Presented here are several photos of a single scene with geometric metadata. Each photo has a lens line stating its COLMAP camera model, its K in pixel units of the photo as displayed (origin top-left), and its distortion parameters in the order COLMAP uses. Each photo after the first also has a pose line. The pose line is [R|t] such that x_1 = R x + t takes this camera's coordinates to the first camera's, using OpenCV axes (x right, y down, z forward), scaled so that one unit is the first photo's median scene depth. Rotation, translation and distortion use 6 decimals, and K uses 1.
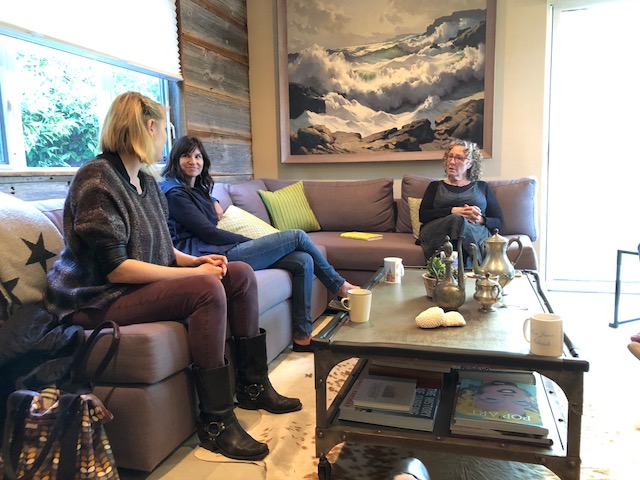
lens RADIAL K [[534.0, 0, 317.1], [0, 534.0, 236.0], [0, 0, 1]] dist [-0.008348, 0.001529]
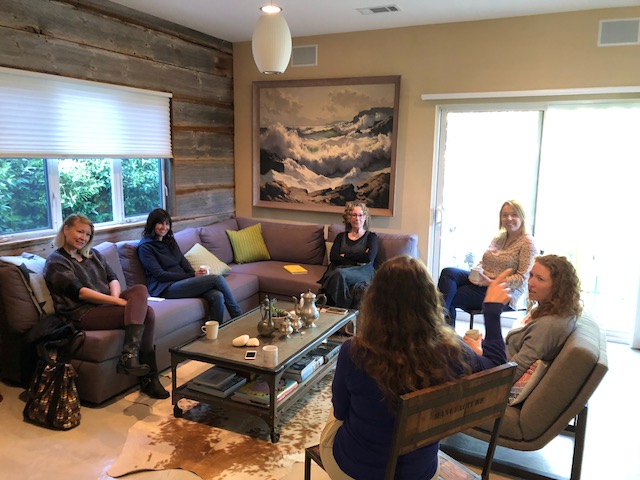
lens RADIAL K [[534.0, 0, 321.8], [0, 534.0, 243.4], [0, 0, 1]] dist [-0.008348, 0.001529]
pose [[0.988478, 0.065390, -0.136508, 0.338438], [-0.057662, 0.996542, 0.059819, -0.149410], [0.139948, -0.051259, 0.988831, -0.381429]]
